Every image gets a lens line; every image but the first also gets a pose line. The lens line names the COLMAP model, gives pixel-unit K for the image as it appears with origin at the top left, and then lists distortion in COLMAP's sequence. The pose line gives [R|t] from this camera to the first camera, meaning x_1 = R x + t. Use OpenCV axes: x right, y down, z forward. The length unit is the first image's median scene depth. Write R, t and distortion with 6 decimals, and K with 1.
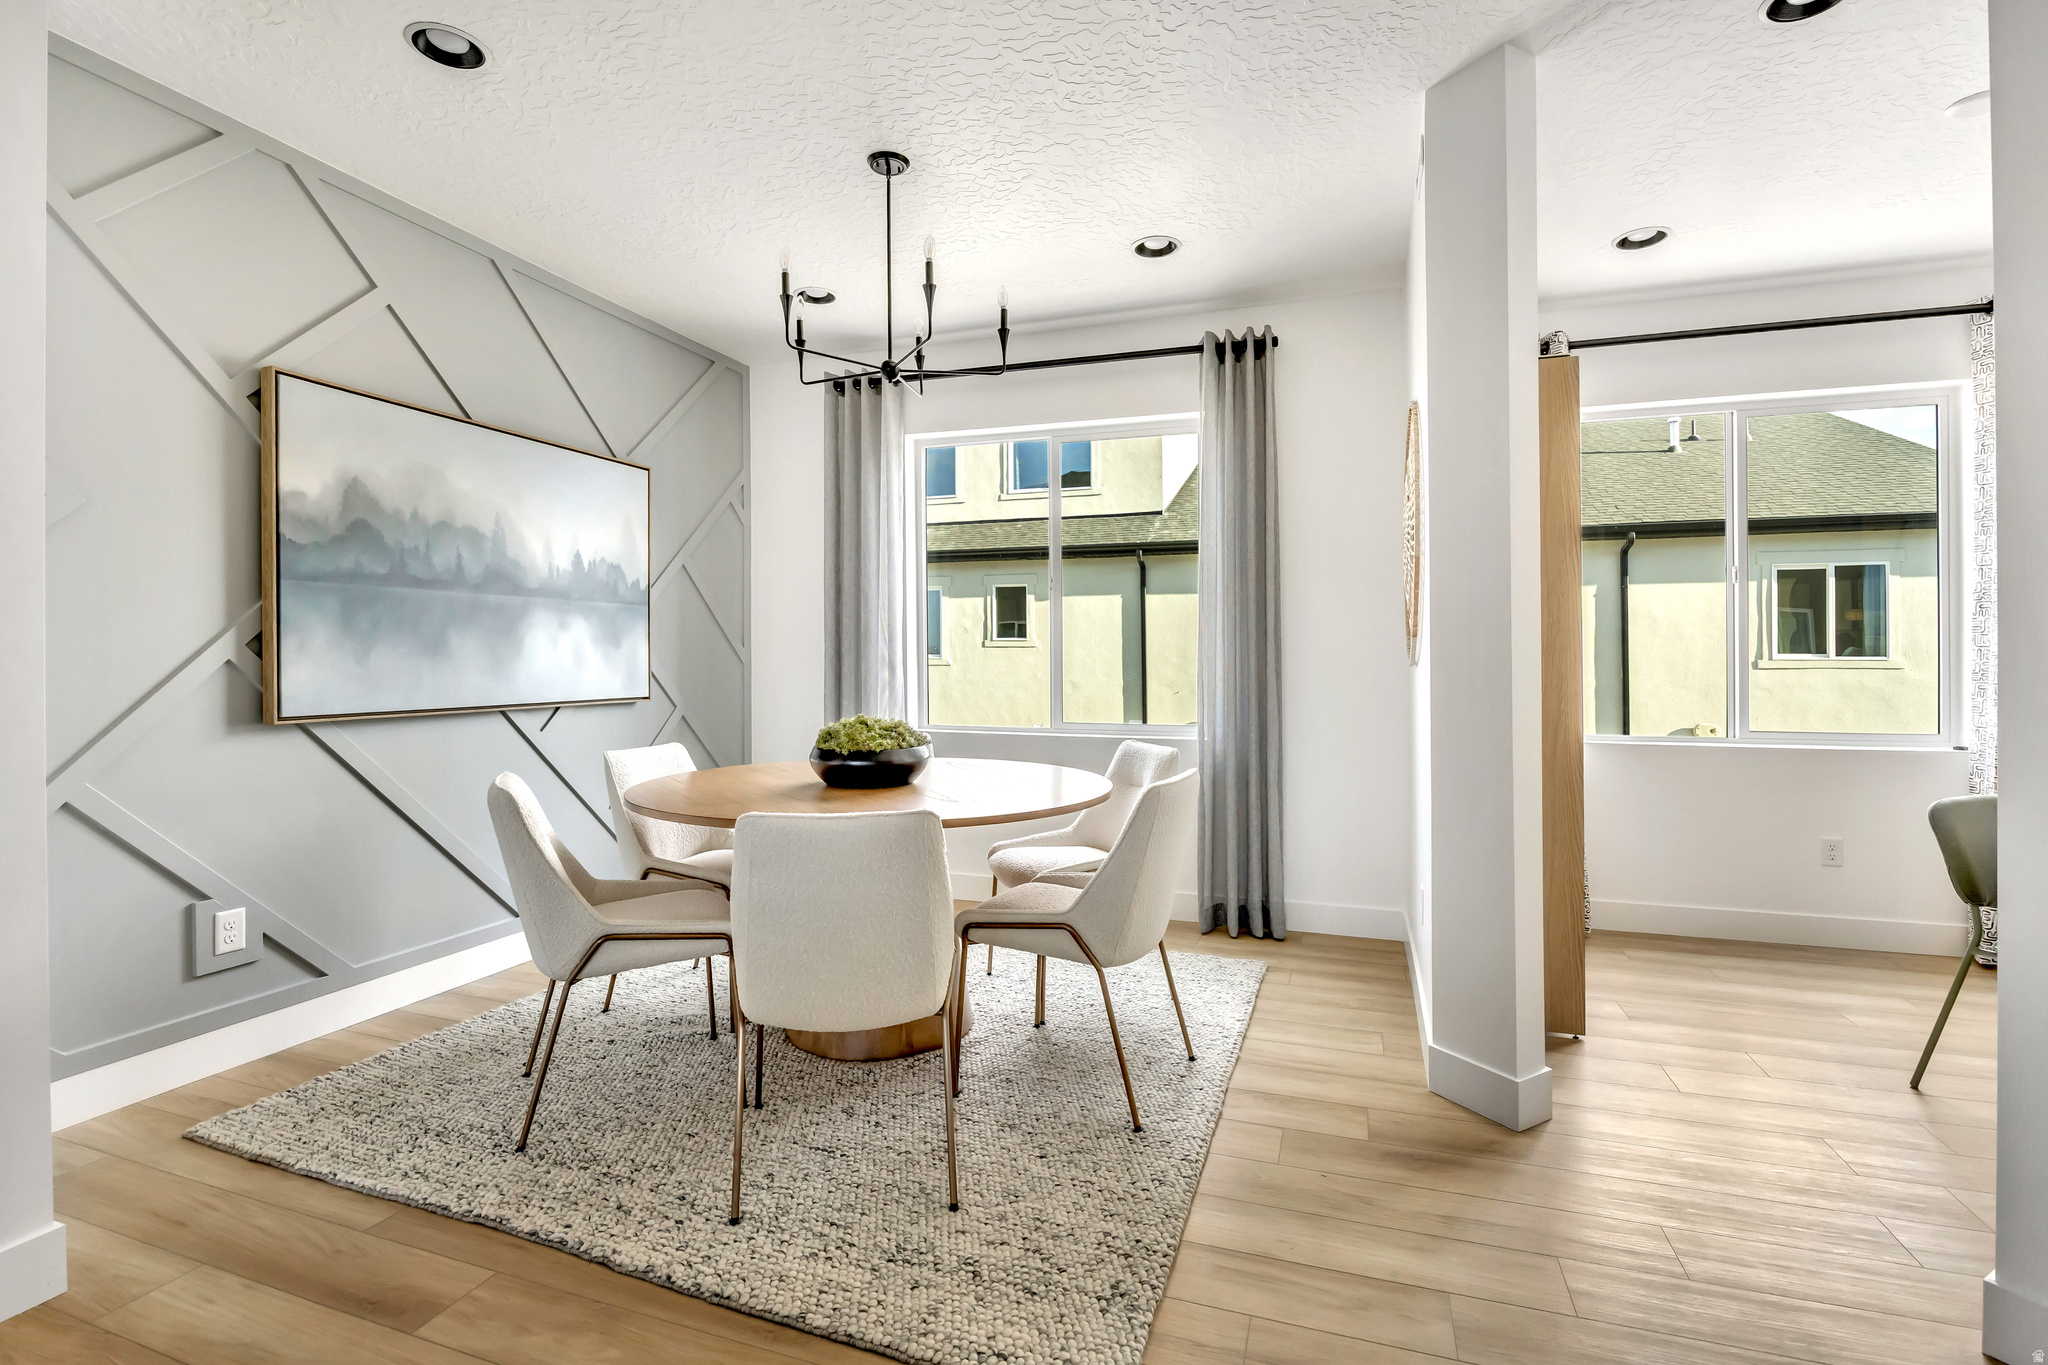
lens RADIAL K [[945.8, 0, 1021.8], [0, 945.8, 637.2], [0, 0, 1]] dist [0.000562, 0.000042]
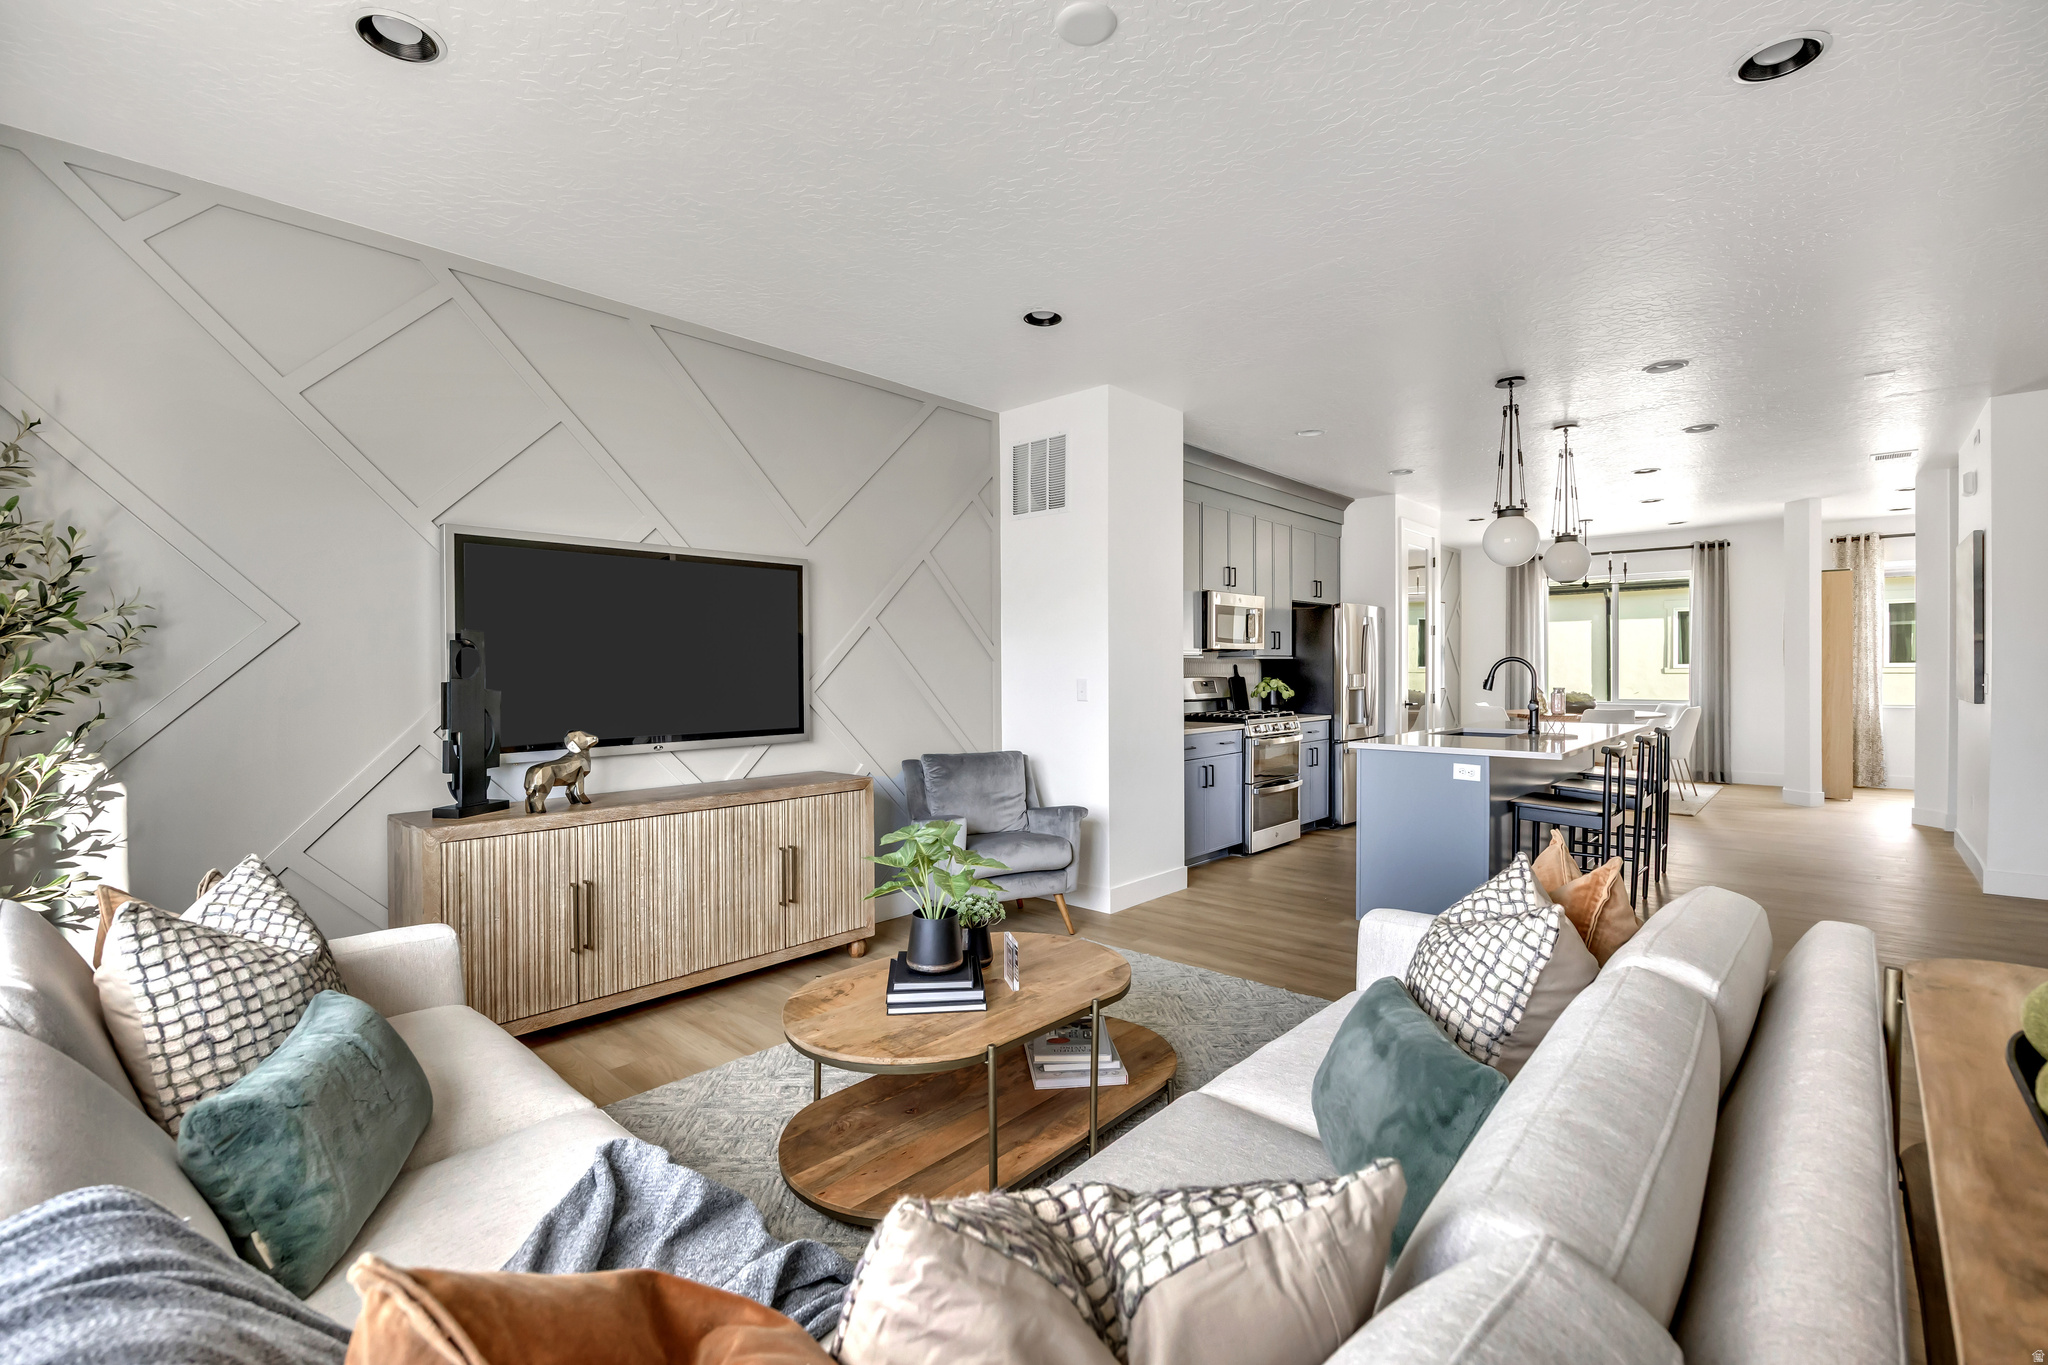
lens RADIAL K [[890.8, 0, 1031.7], [0, 890.8, 680.5], [0, 0, 1]] dist [-0.015985, 0.000009]
pose [[0.920431, -0.002653, -0.390896, -0.503202], [0.018137, 0.999190, 0.035924, -0.069220], [0.390484, -0.040155, 0.919734, -1.821184]]
